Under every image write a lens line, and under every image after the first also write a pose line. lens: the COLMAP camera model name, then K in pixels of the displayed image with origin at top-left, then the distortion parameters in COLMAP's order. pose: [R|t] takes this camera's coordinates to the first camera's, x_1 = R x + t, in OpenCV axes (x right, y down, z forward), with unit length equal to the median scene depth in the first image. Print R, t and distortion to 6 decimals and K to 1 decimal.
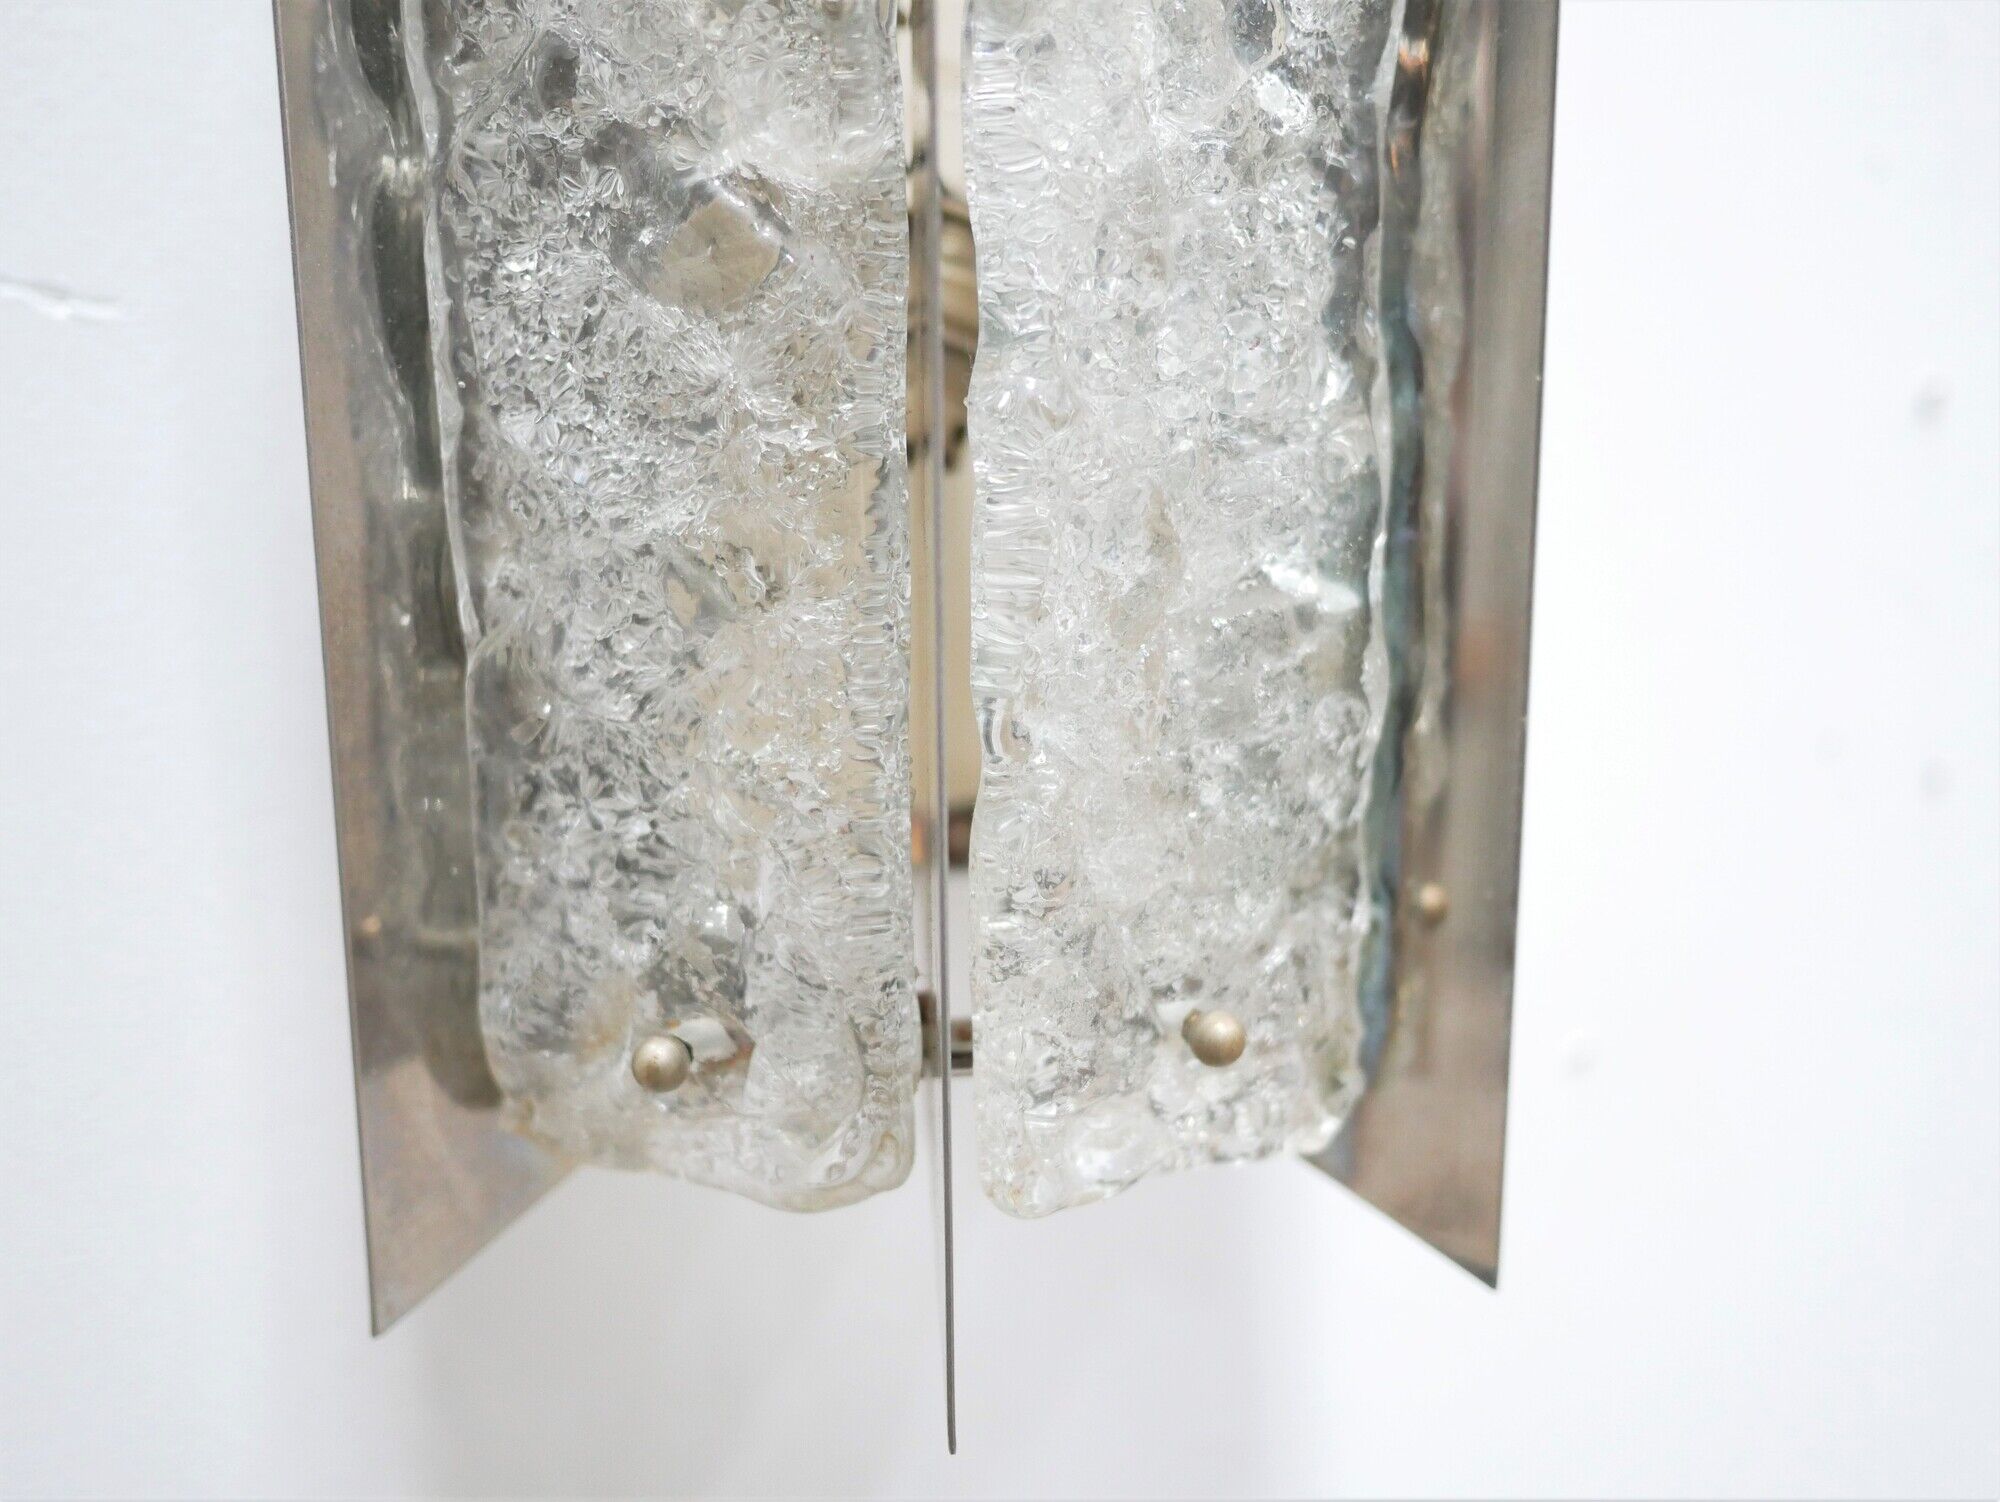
lens RADIAL K [[2596.2, 0, 997.5], [0, 2596.2, 753.7], [0, 0, 1]] dist [0.009051, 0.007523]
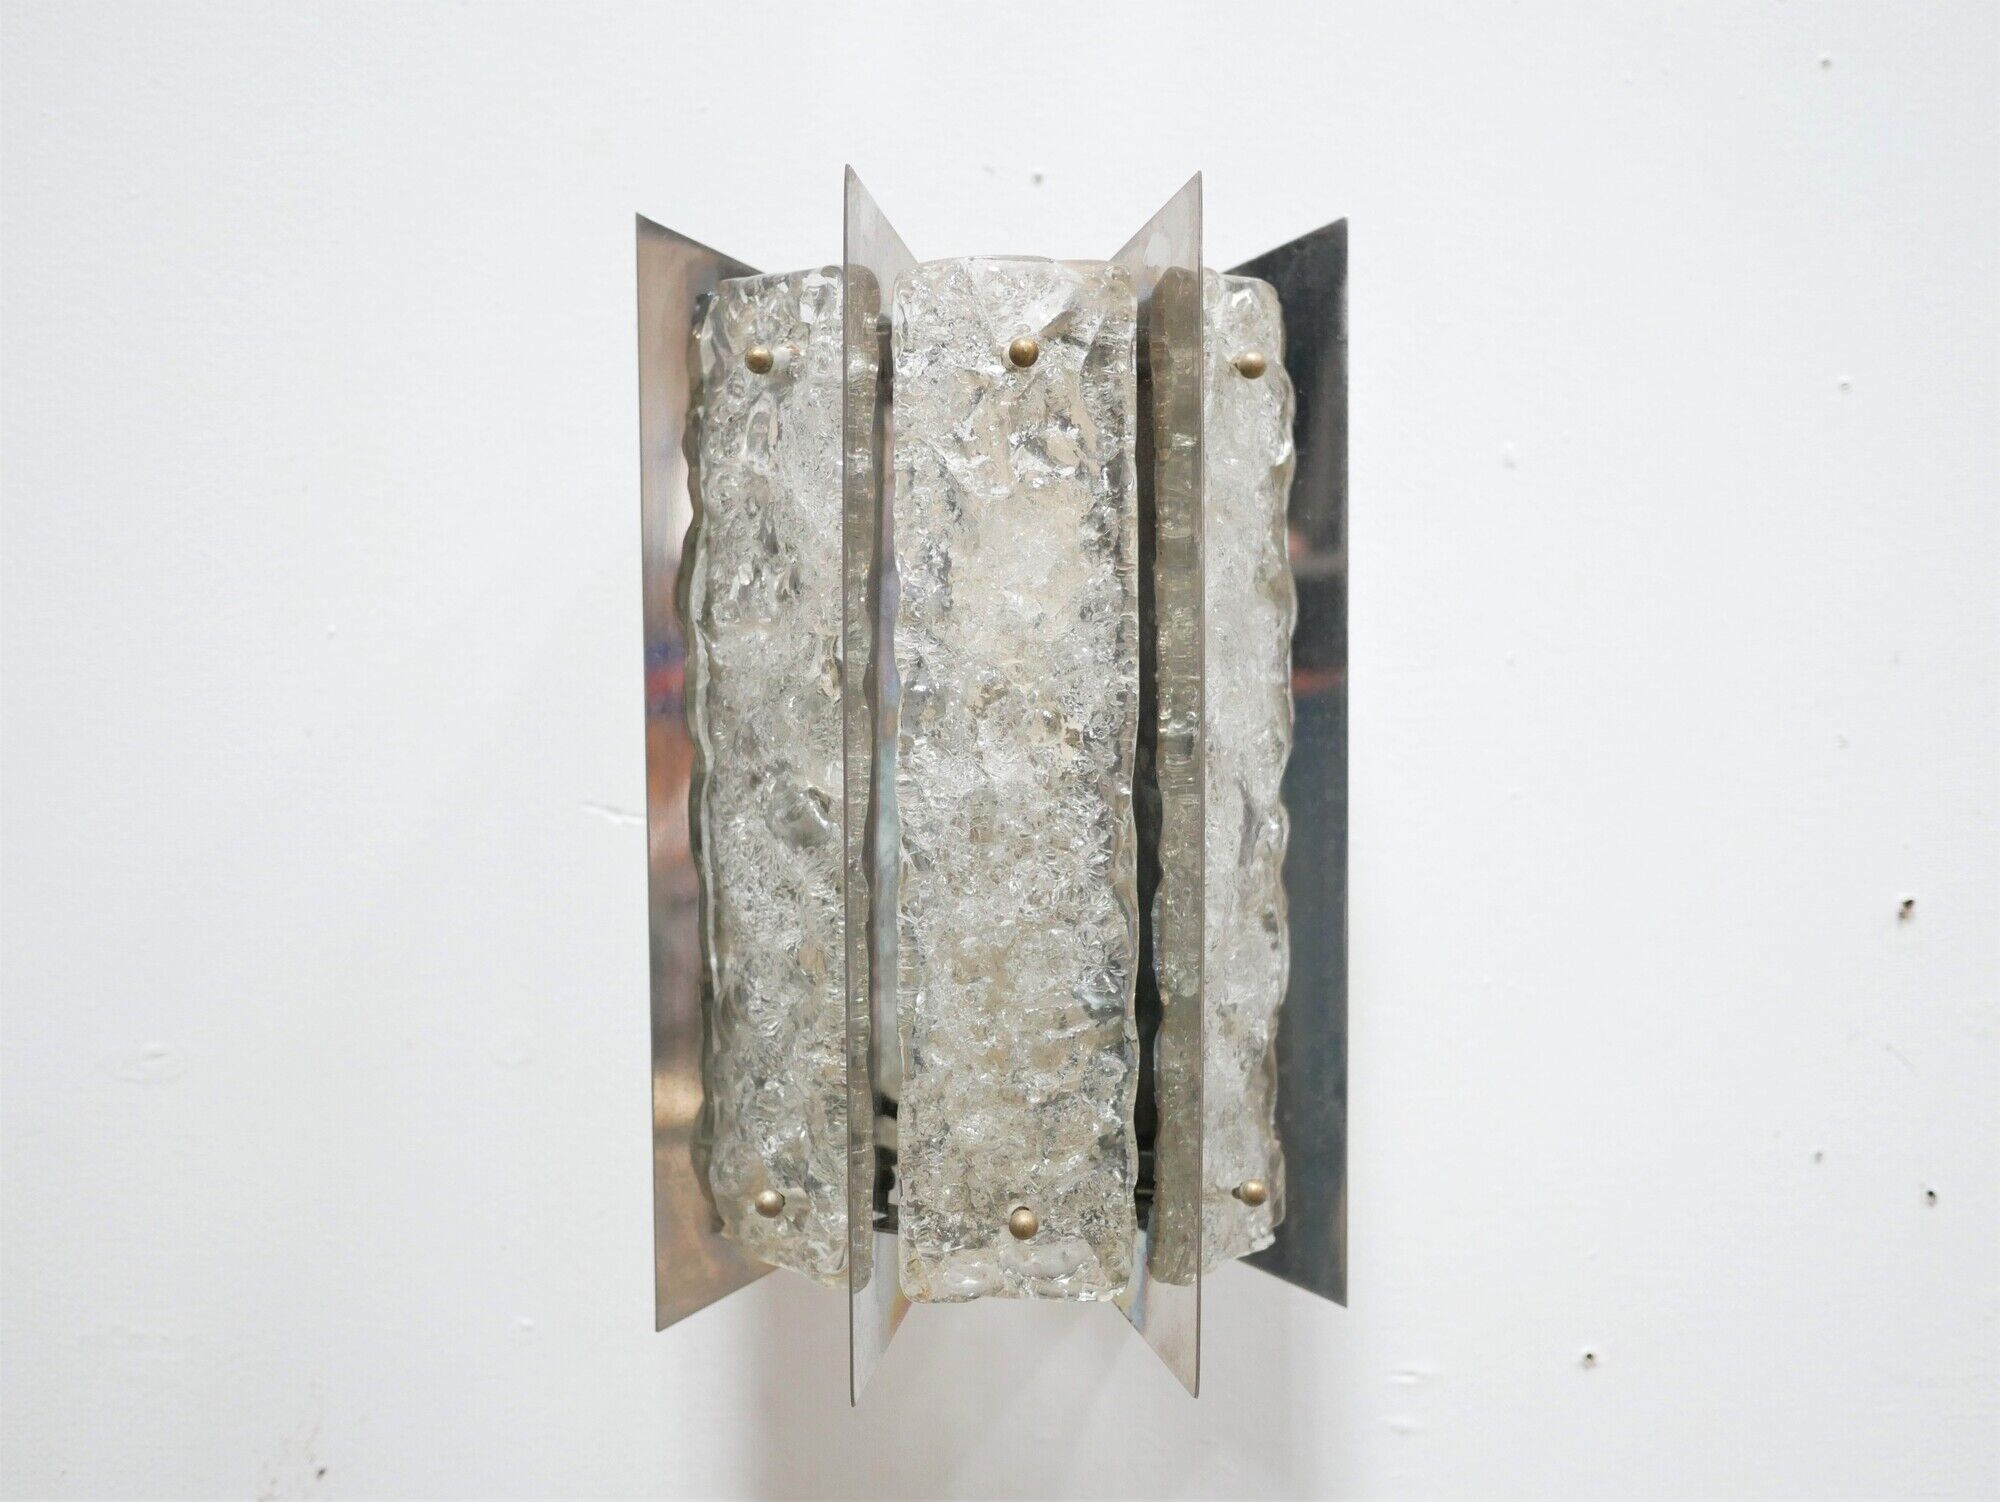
lens RADIAL K [[2596.2, 0, 997.5], [0, 2596.2, 753.7], [0, 0, 1]] dist [0.009051, 0.007523]
pose [[0.915270, 0.048182, -0.399948, 0.848698], [-0.110897, 0.984597, -0.135169, 0.025750], [0.387275, 0.168069, 0.906516, -0.870781]]
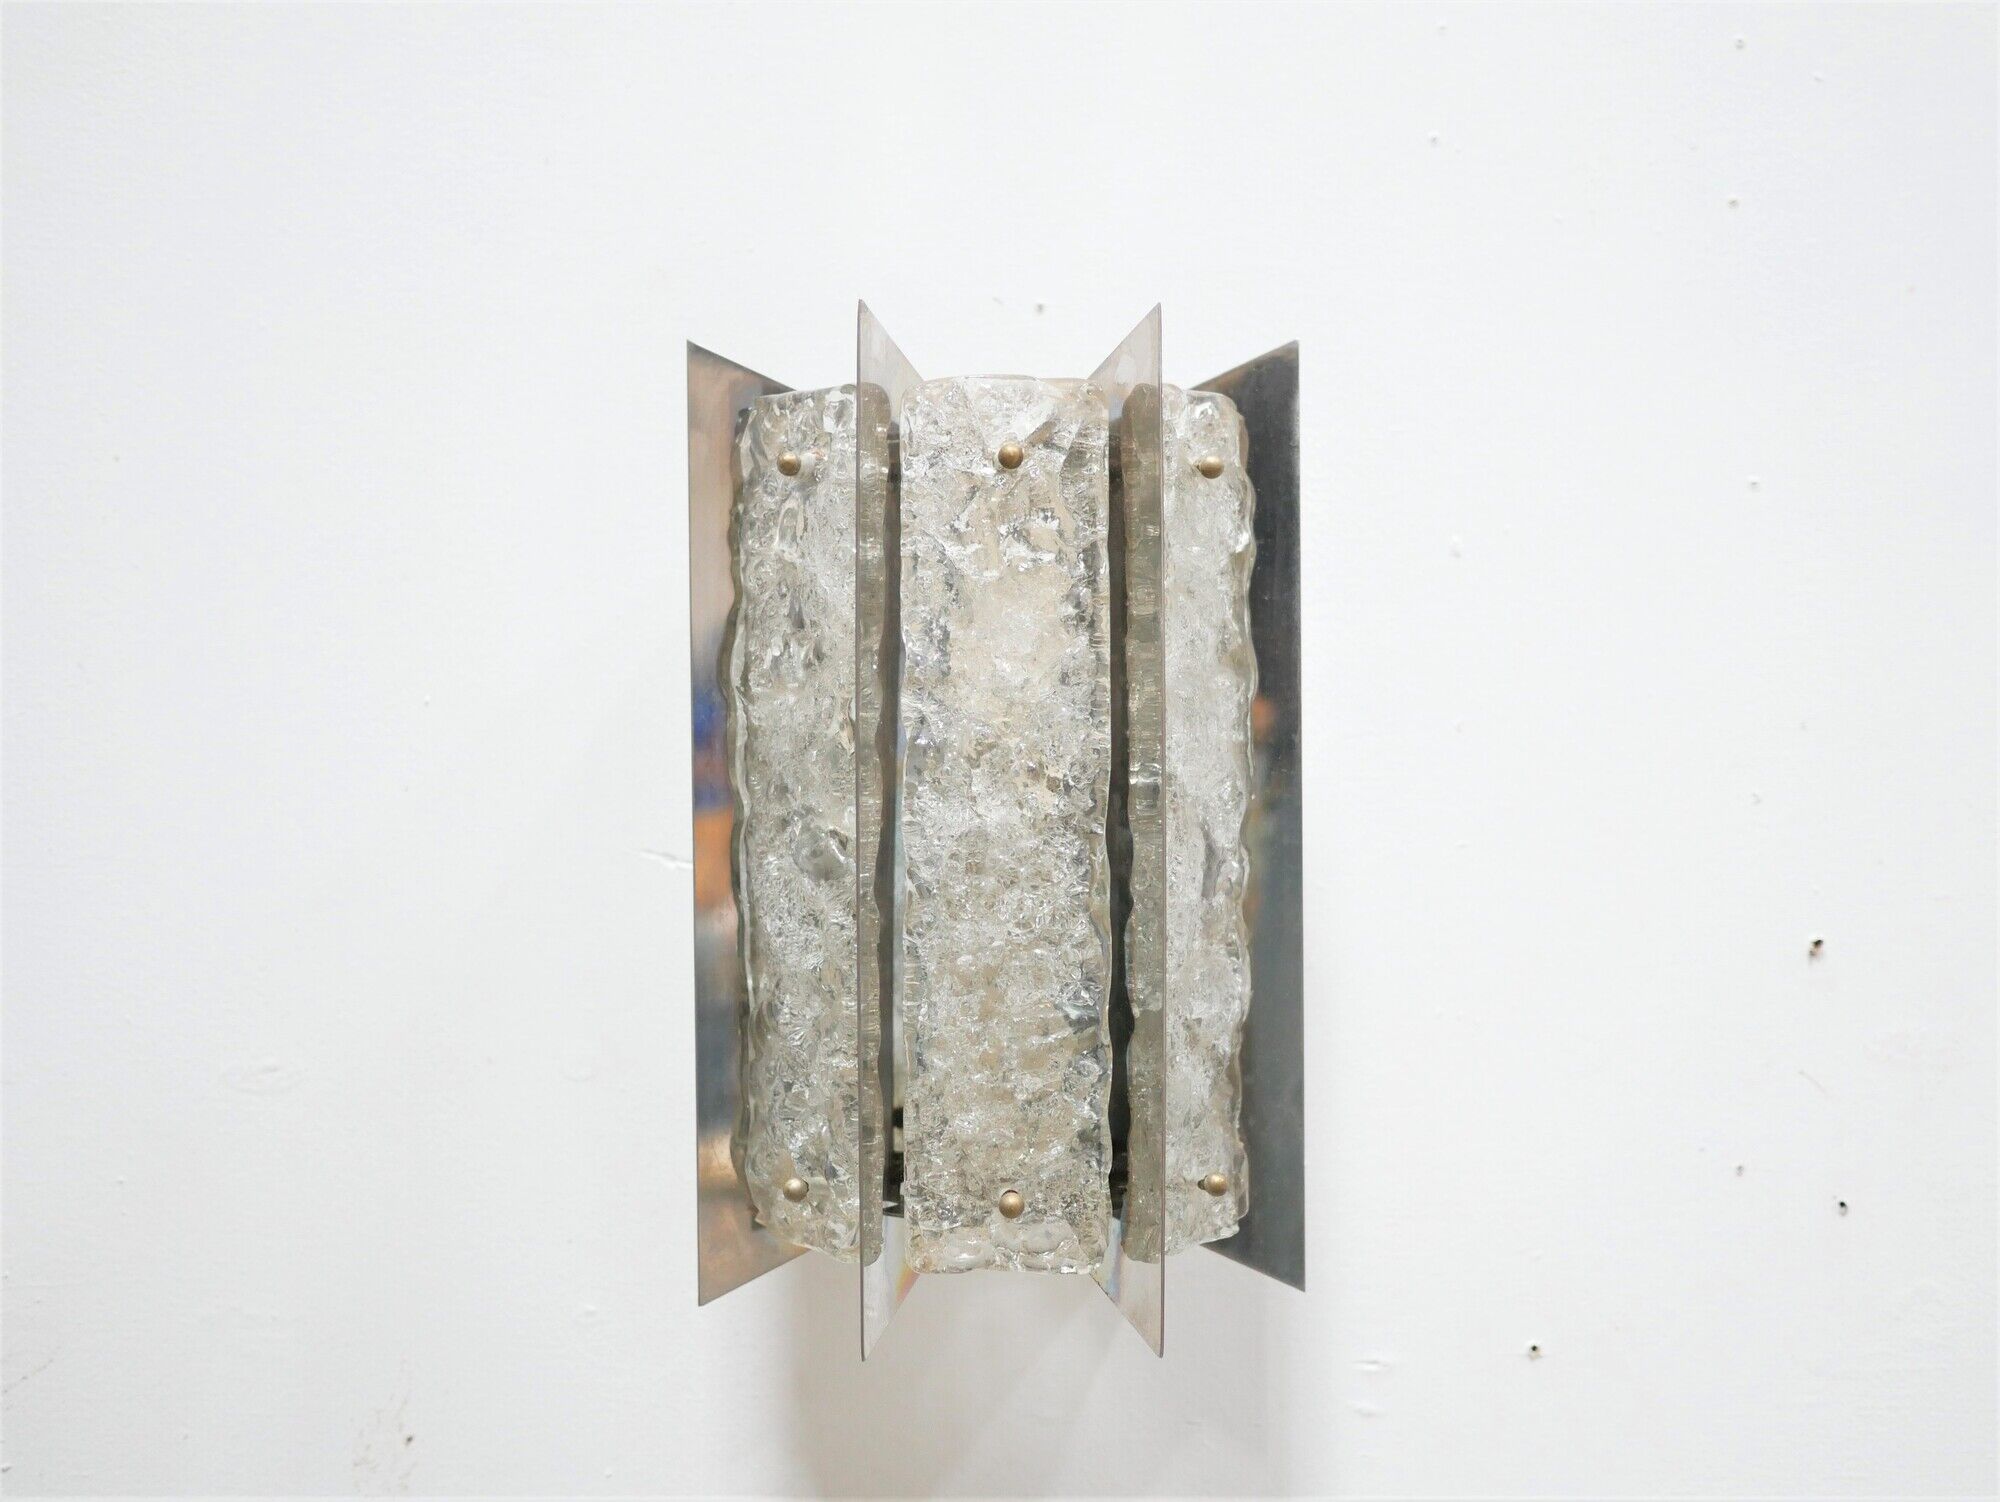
lens RADIAL K [[2596.2, 0, 997.5], [0, 2596.2, 753.7], [0, 0, 1]] dist [0.009051, 0.007523]
pose [[0.899776, 0.030911, -0.435256, 1.068318], [-0.117355, 0.977878, -0.173154, 0.118692], [0.420275, 0.206879, 0.883499, -1.123160]]
